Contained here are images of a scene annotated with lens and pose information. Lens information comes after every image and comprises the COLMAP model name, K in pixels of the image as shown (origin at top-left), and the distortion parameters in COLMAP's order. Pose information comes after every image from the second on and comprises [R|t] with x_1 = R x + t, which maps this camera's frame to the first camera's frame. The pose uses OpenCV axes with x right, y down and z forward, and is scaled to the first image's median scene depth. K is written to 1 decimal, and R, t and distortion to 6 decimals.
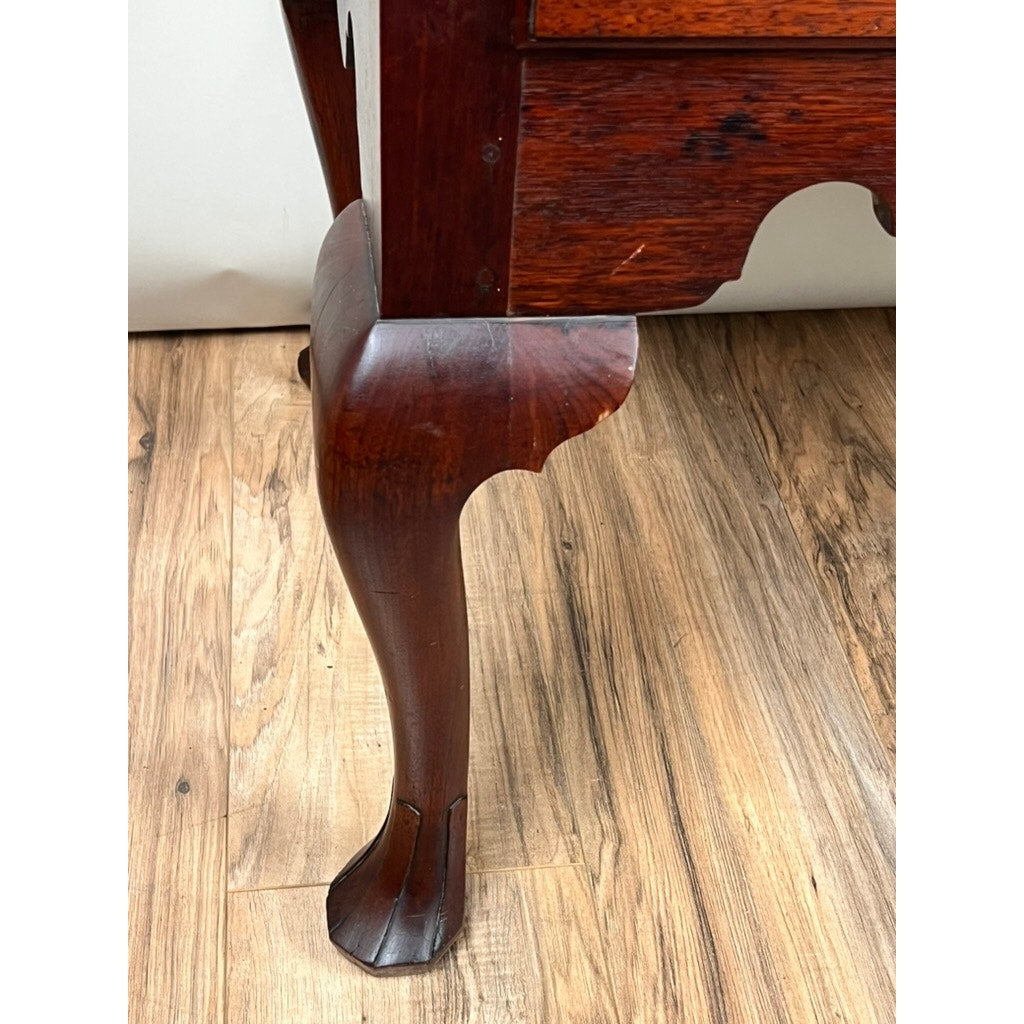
lens RADIAL K [[1570.1, 0, 513.0], [0, 1570.1, 517.8], [0, 0, 1]] dist [0.112093, 0.000000]
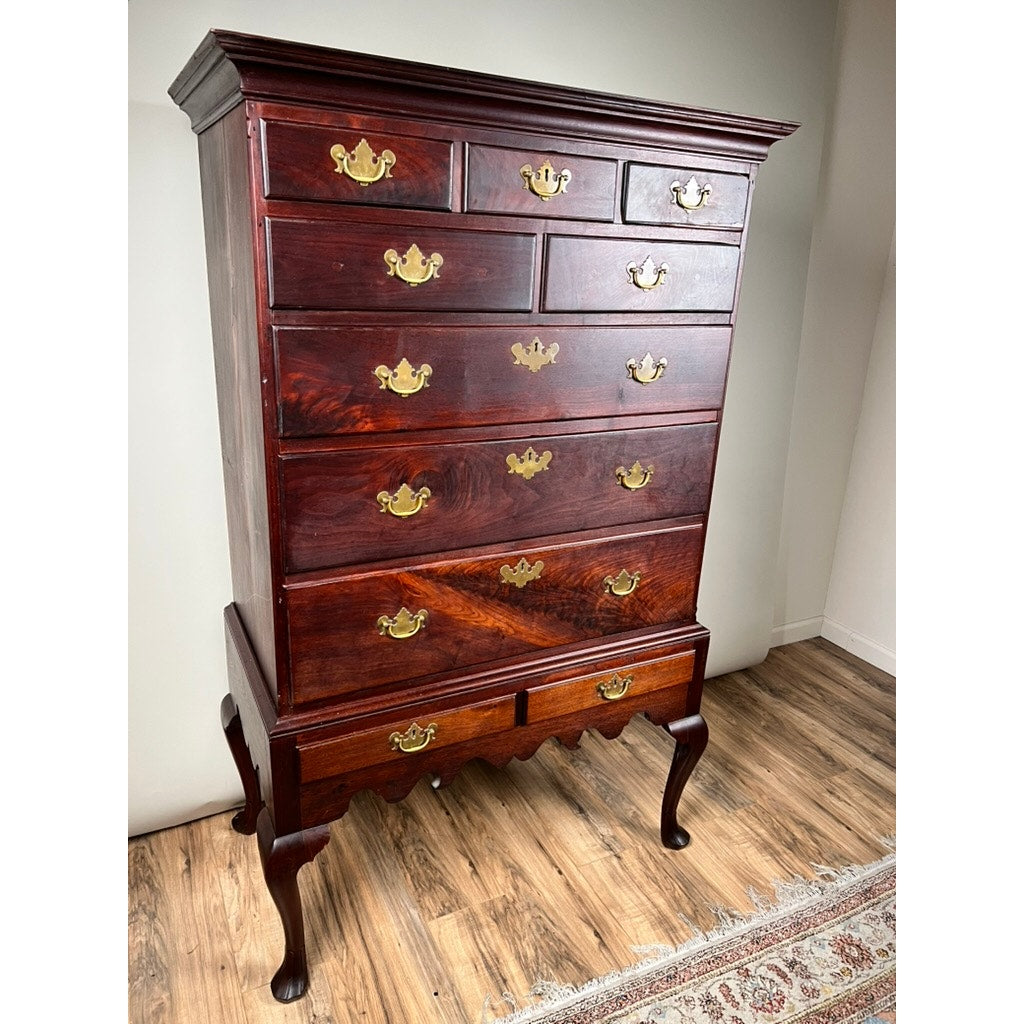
lens RADIAL K [[777.3, 0, 513.9], [0, 777.3, 510.9], [0, 0, 1]] dist [0.037237, -0.040276]
pose [[0.943443, -0.121681, 0.308399, -0.007225], [0.217334, 0.929450, -0.298141, -0.115207], [-0.250363, 0.348305, 0.903328, -1.092262]]
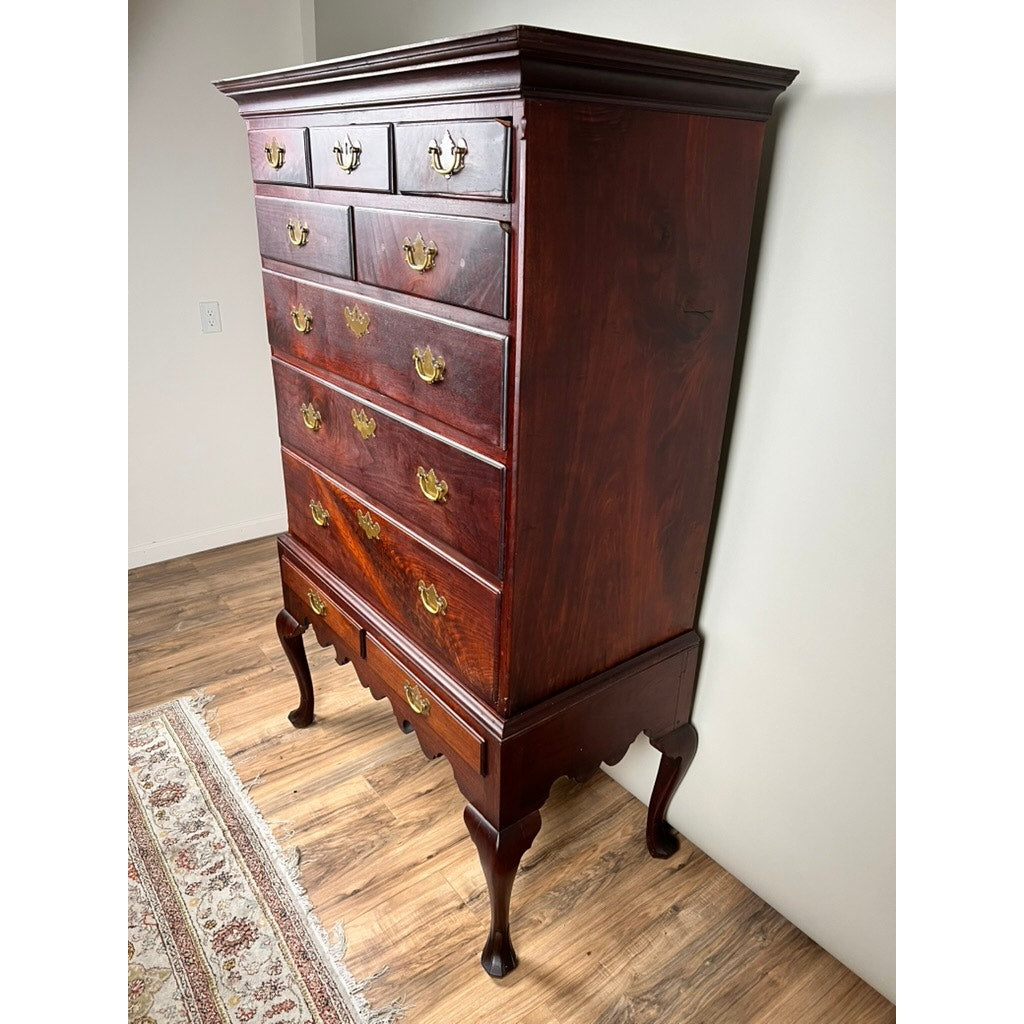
lens RADIAL K [[777.5, 0, 508.2], [0, 777.5, 513.1], [0, 0, 1]] dist [0.014179, -0.007844]
pose [[0.492012, 0.307341, -0.814534, 2.064611], [-0.543008, 0.839653, -0.011180, -0.649331], [0.680490, 0.447800, 0.580008, -0.393420]]
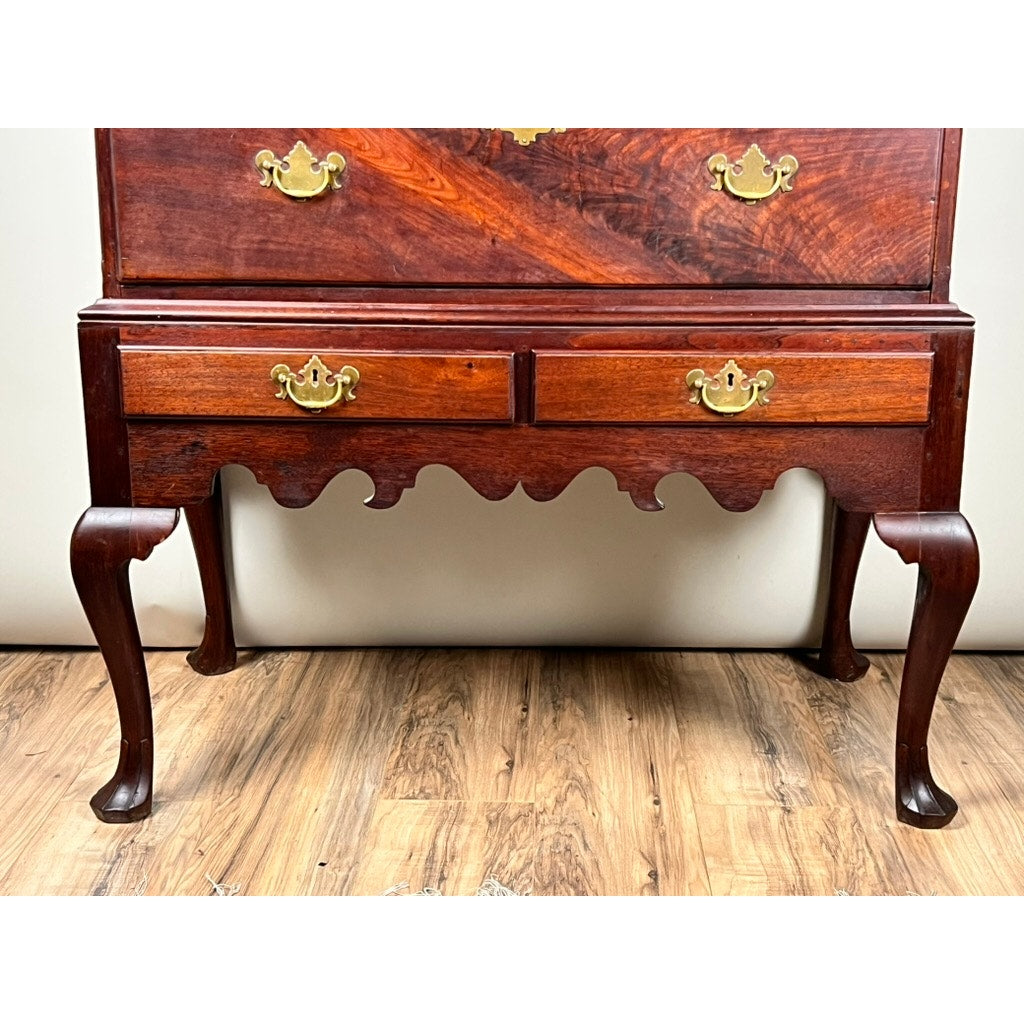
lens RADIAL K [[1574.6, 0, 526.0], [0, 1574.6, 522.8], [0, 0, 1]] dist [0.115701, 0.000000]
pose [[0.987092, -0.013260, -0.159605, 0.780416], [-0.054019, 0.910600, -0.409743, 0.704191], [0.150769, 0.413075, 0.898130, -1.033430]]
